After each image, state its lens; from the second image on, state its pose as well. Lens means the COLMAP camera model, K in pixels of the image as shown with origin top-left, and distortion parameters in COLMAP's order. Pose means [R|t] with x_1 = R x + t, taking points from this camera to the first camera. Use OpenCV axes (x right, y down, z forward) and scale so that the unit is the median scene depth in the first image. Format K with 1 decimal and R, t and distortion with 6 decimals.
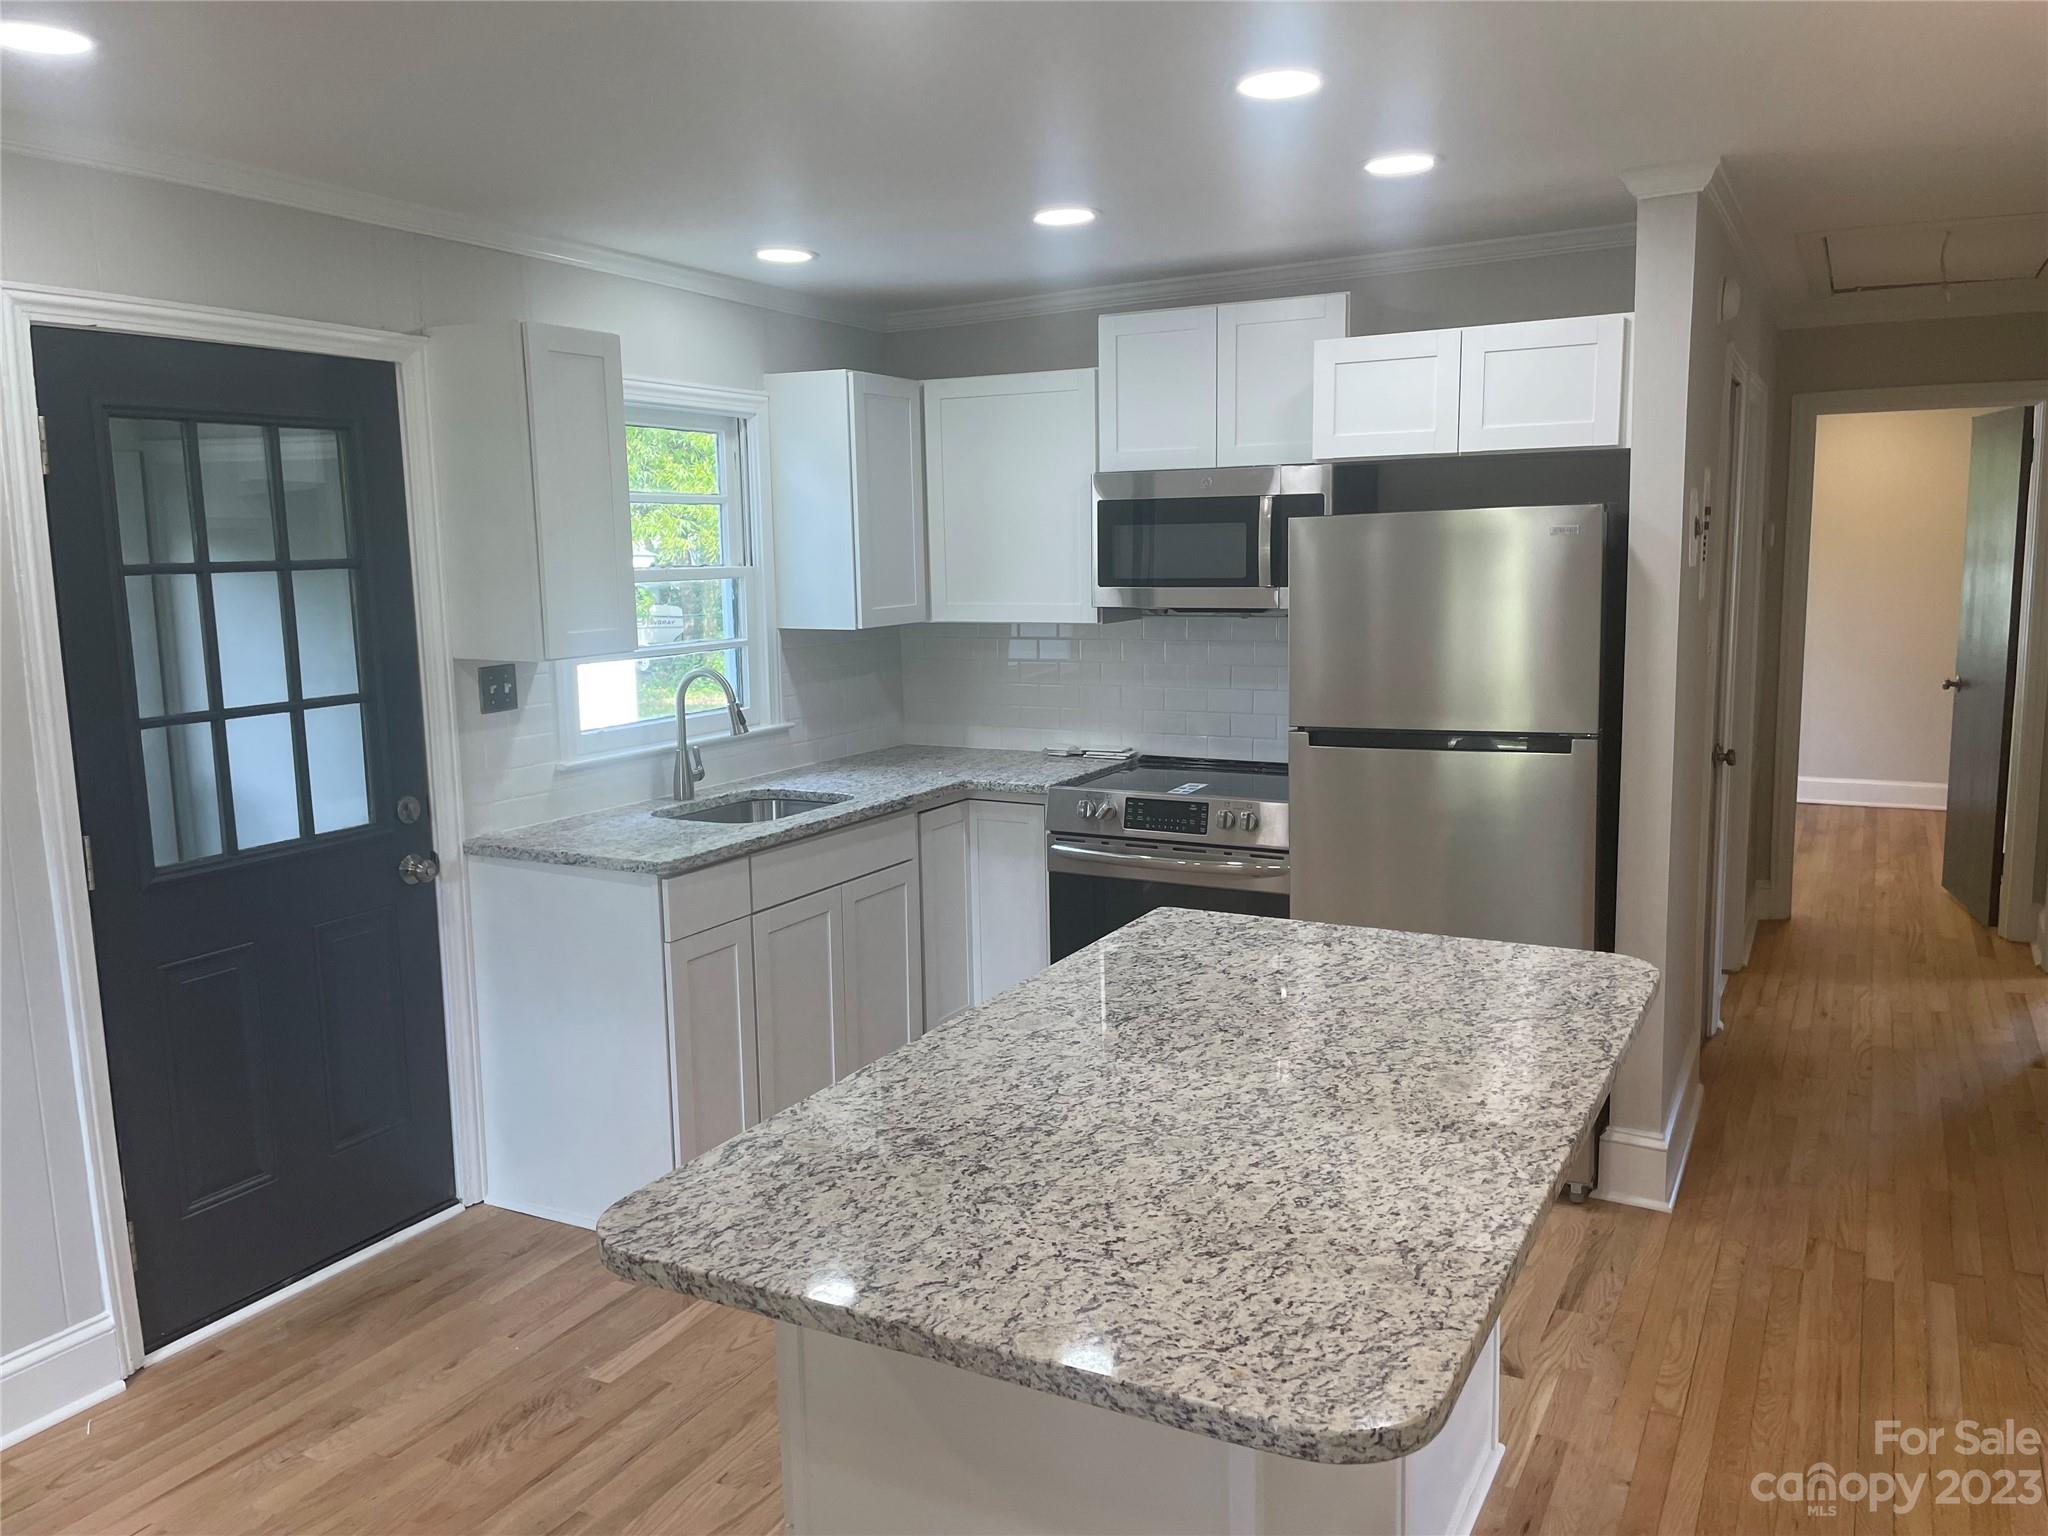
lens RADIAL K [[1551.8, 0, 1027.2], [0, 1551.8, 769.3], [0, 0, 1]] dist [0.106294, -0.150584]
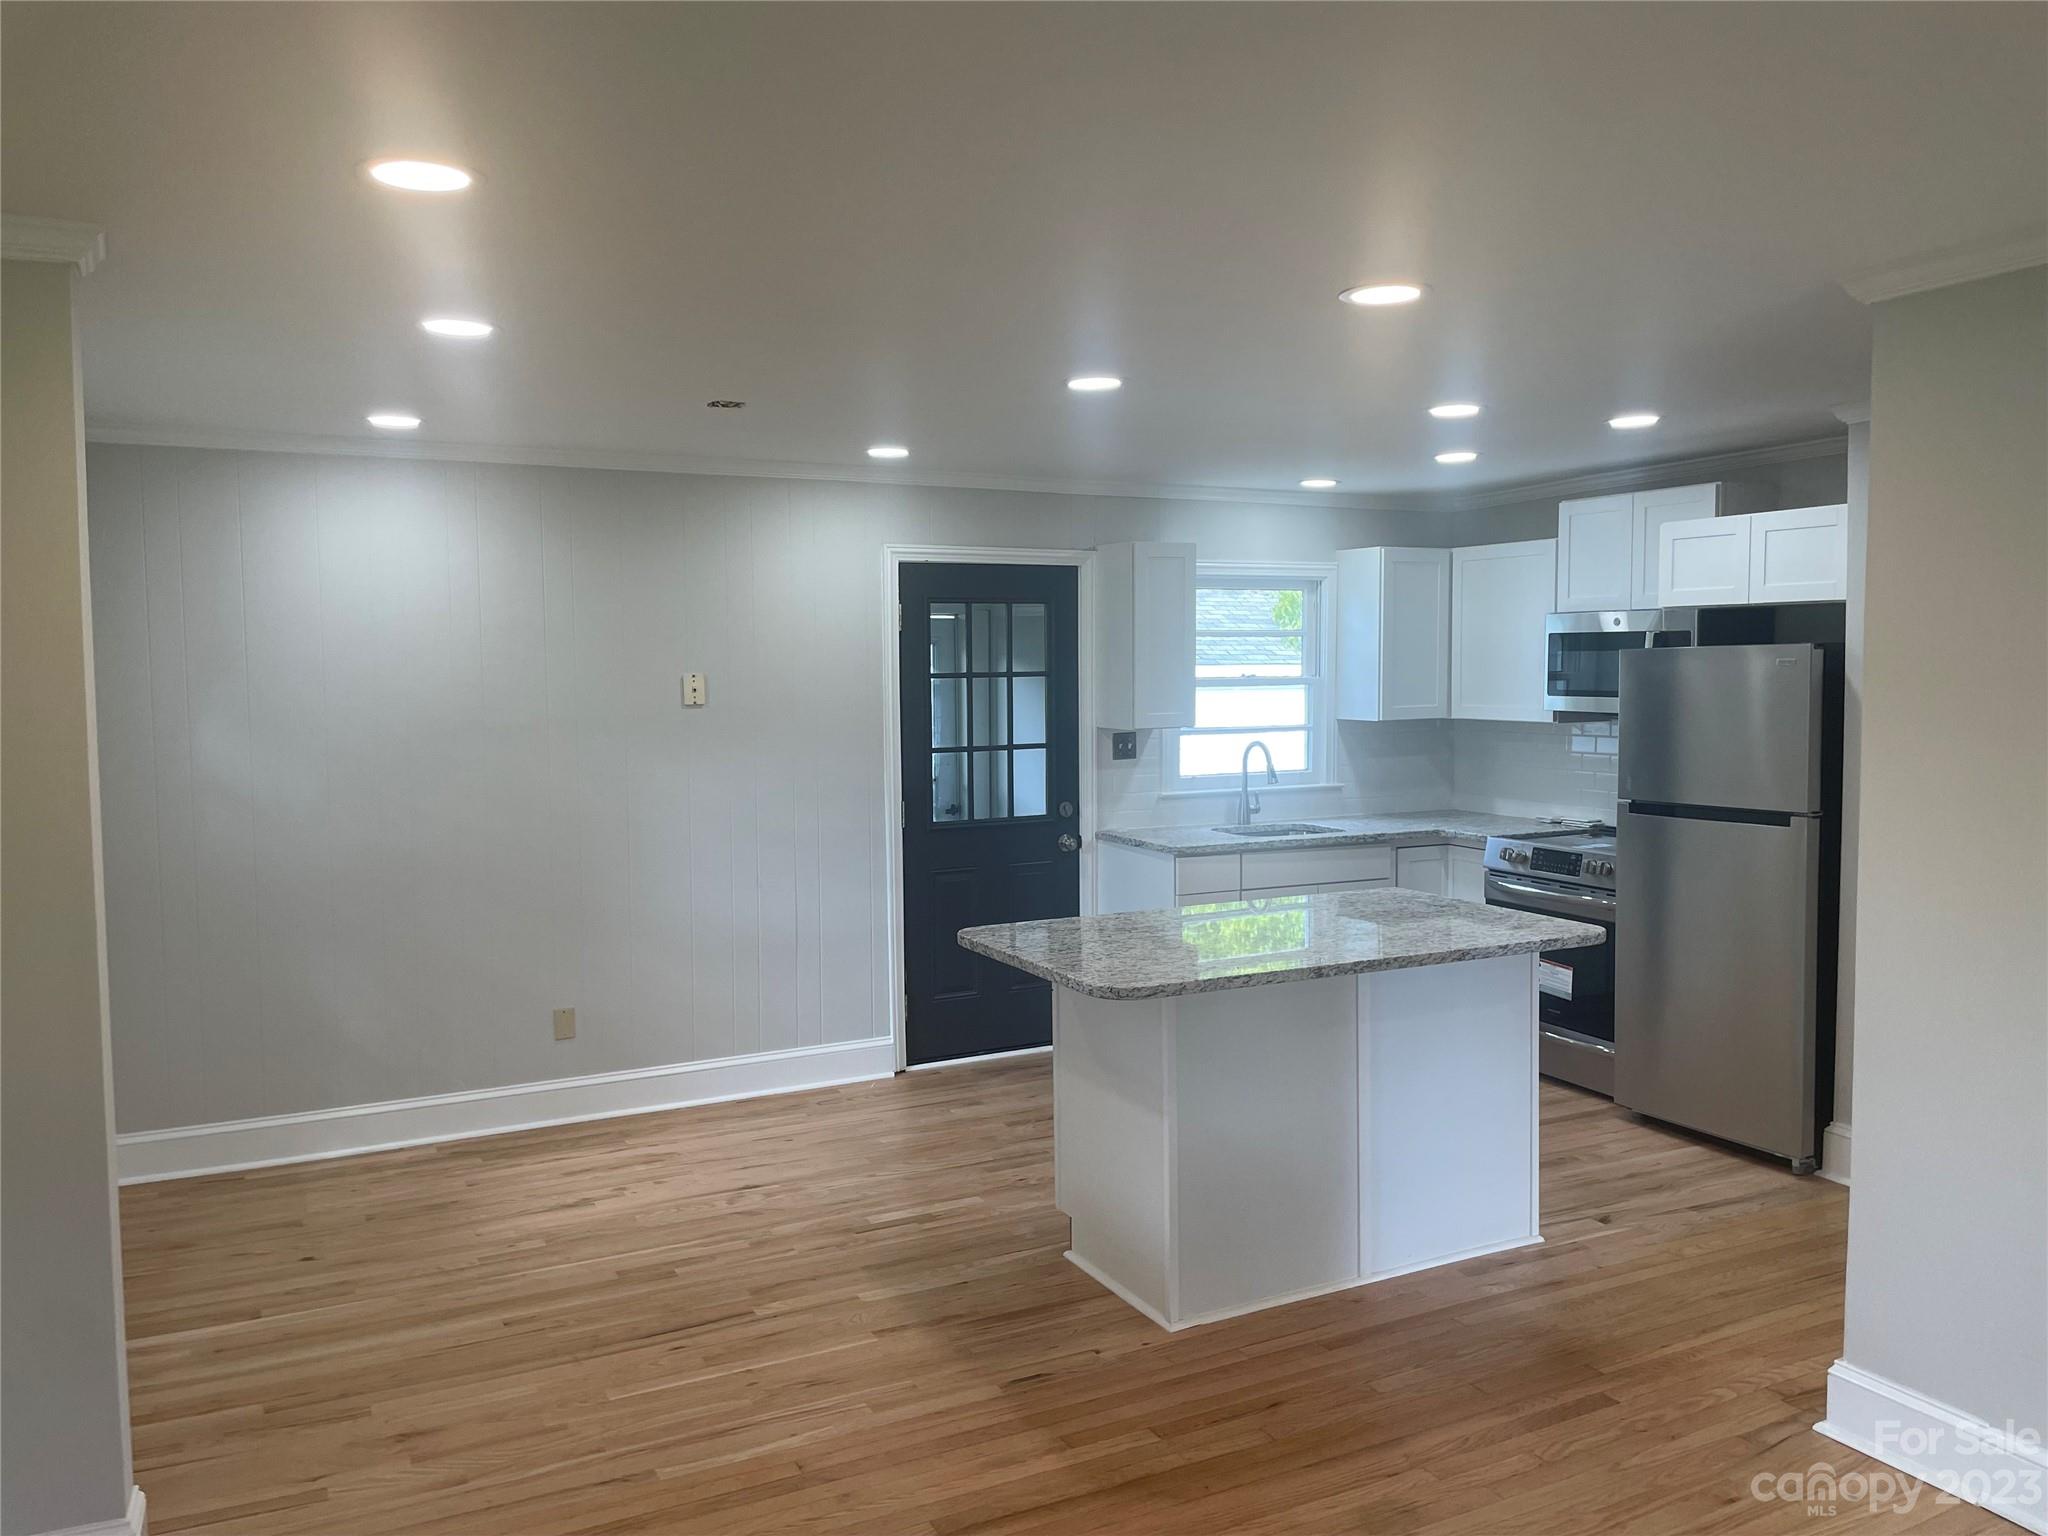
lens RADIAL K [[1533.5, 0, 1012.5], [0, 1533.5, 758.9], [0, 0, 1]] dist [0.113231, -0.146810]
pose [[0.815909, 0.049322, -0.576072, 0.550806], [-0.090708, 0.994936, -0.043289, 0.048356], [0.571020, 0.087574, 0.816252, -0.461862]]
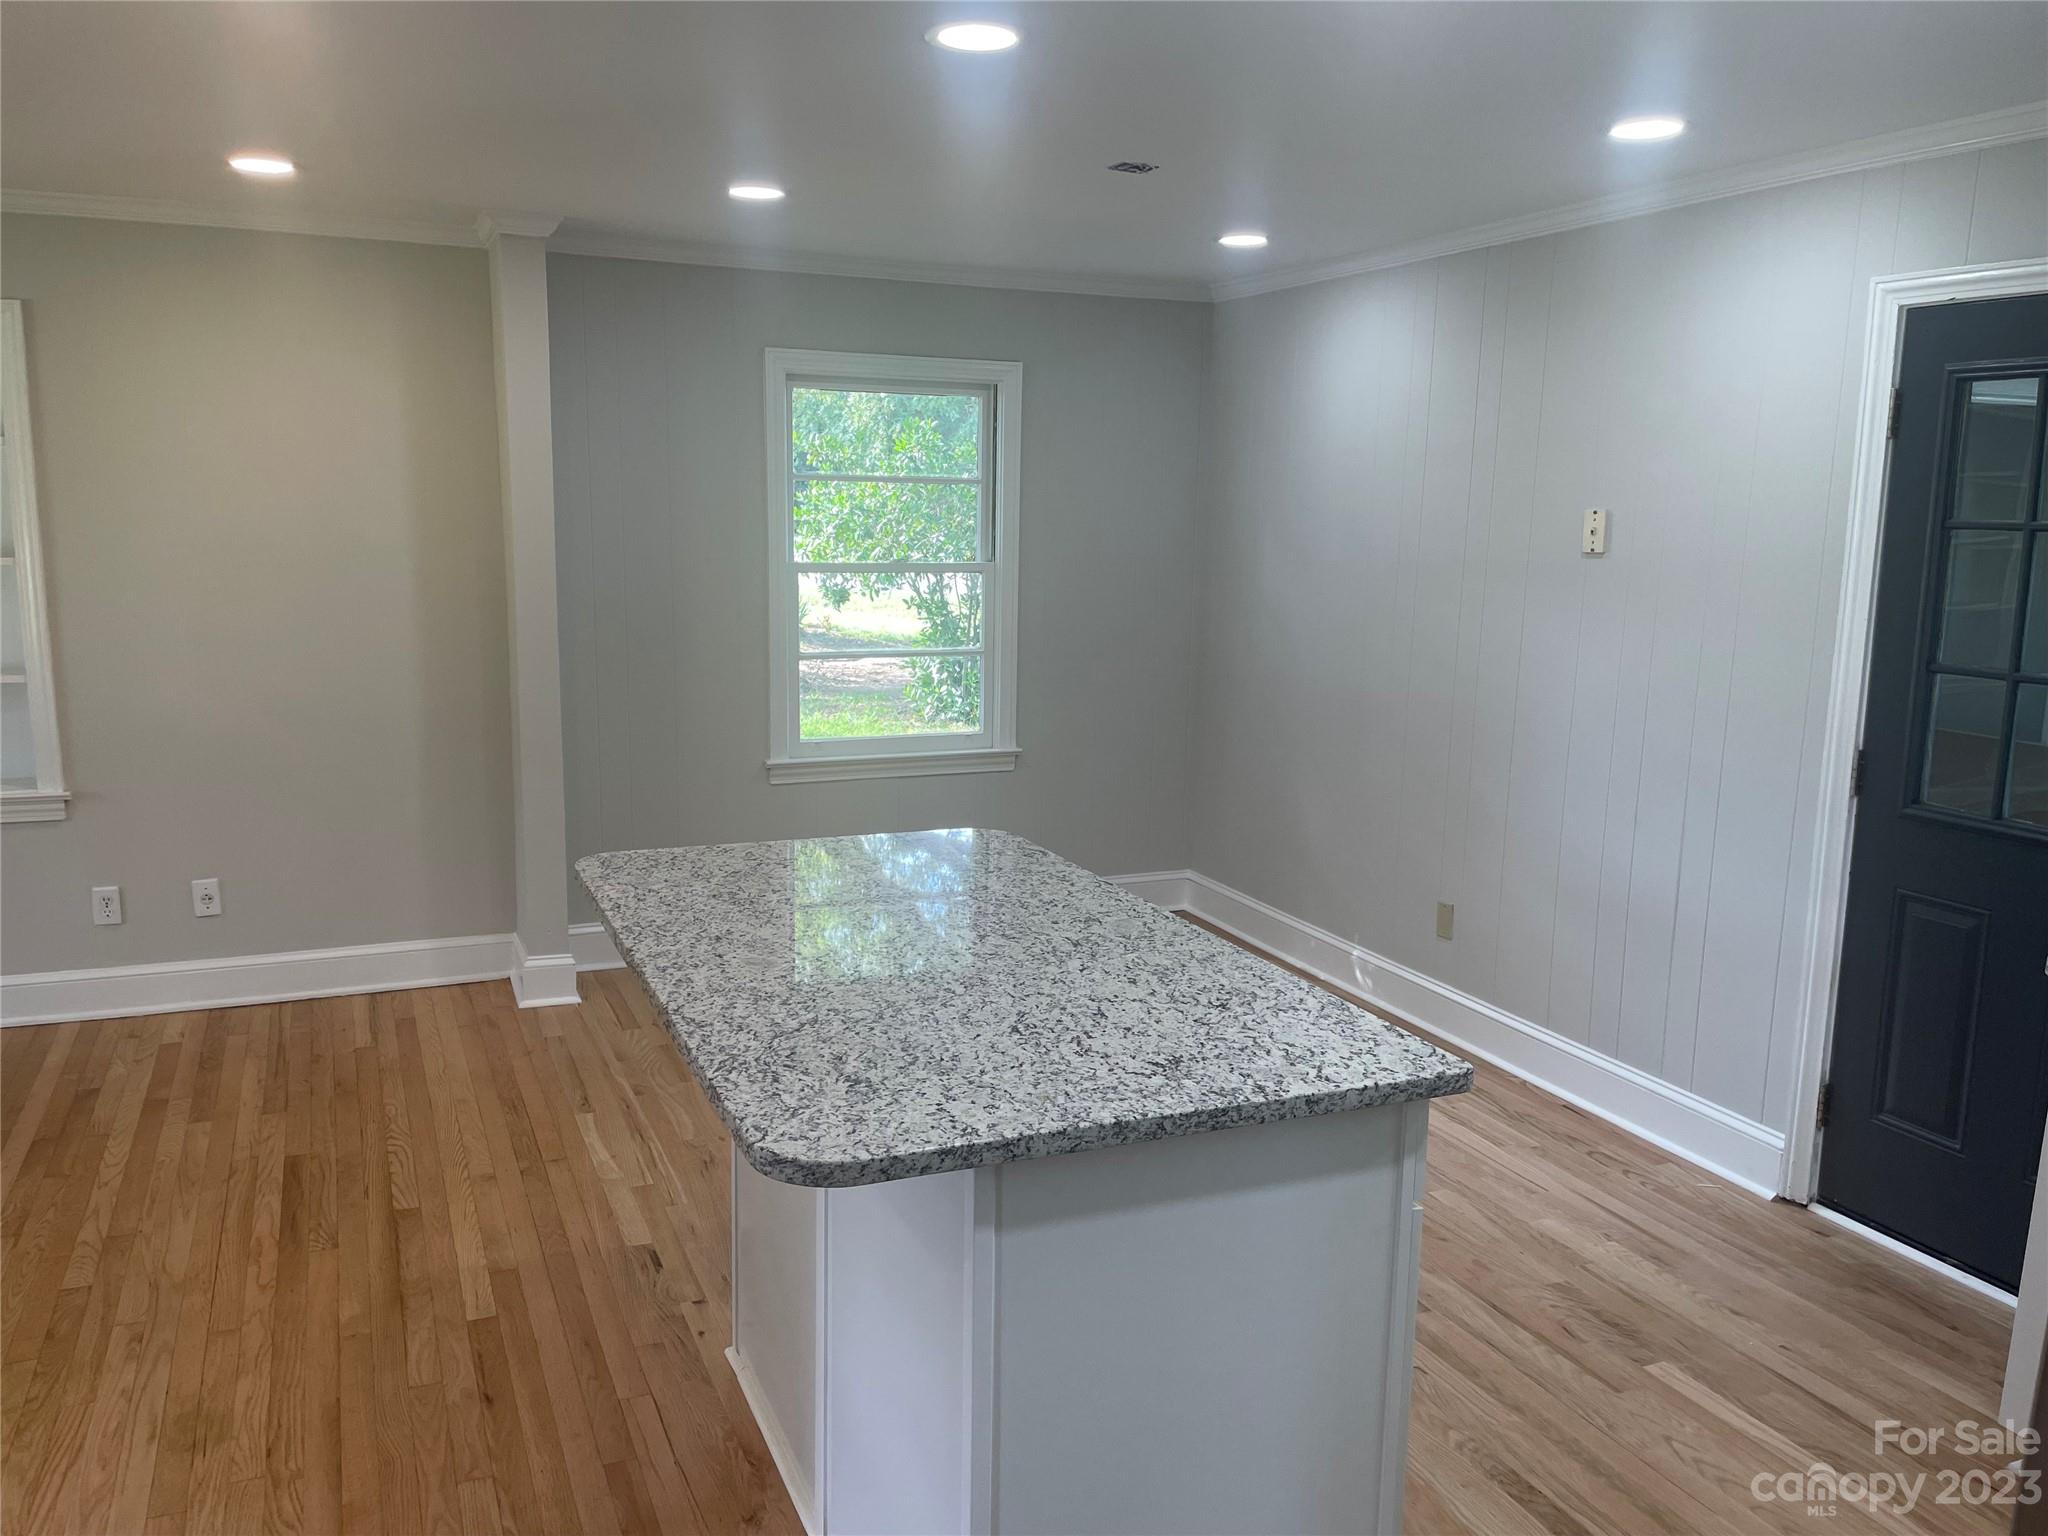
lens RADIAL K [[1551.8, 0, 1027.2], [0, 1551.8, 769.3], [0, 0, 1]] dist [0.106294, -0.150584]
pose [[-0.614048, 0.139728, -0.776802, 0.549403], [-0.124144, 0.954855, 0.269888, -0.145424], [0.779444, 0.262160, -0.568981, 0.949648]]
